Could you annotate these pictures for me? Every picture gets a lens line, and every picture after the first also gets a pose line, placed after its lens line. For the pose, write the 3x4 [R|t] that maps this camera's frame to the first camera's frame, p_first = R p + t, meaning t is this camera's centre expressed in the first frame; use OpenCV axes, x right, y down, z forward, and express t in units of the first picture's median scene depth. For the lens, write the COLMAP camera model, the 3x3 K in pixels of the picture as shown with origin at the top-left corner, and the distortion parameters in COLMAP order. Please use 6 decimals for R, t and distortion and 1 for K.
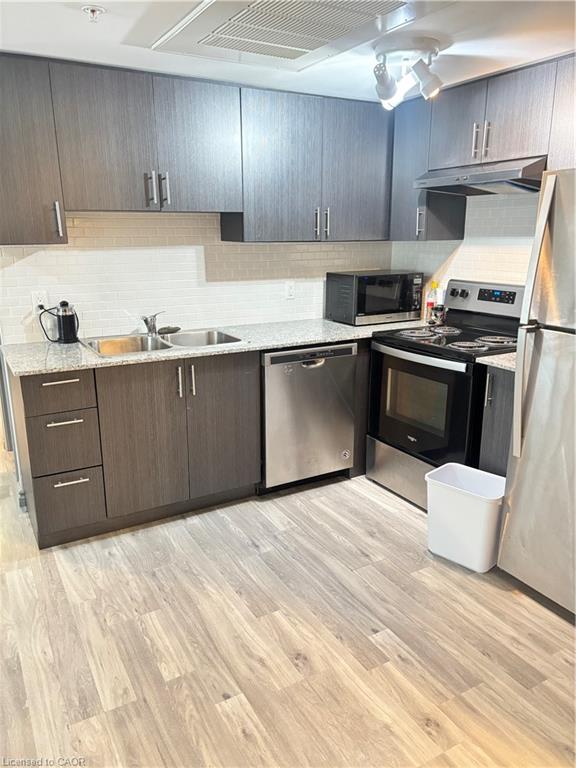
lens RADIAL K [[578.8, 0, 283.9], [0, 578.8, 383.2], [0, 0, 1]] dist [0.043530, -0.005490]
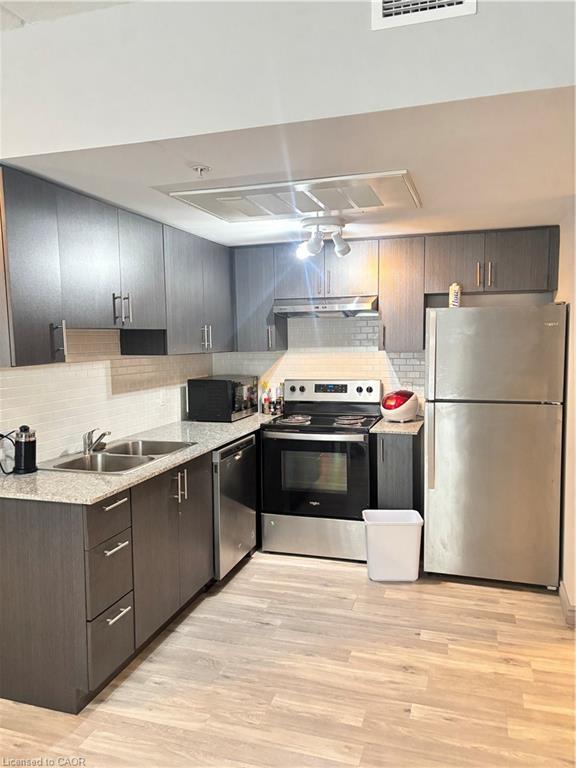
lens RADIAL K [[578.8, 0, 283.9], [0, 578.8, 383.2], [0, 0, 1]] dist [0.043530, -0.005490]
pose [[0.737538, -0.061511, 0.672498, -0.733336], [0.184544, 0.976296, -0.113093, -0.031960], [-0.649601, 0.207516, 0.731407, 0.081558]]
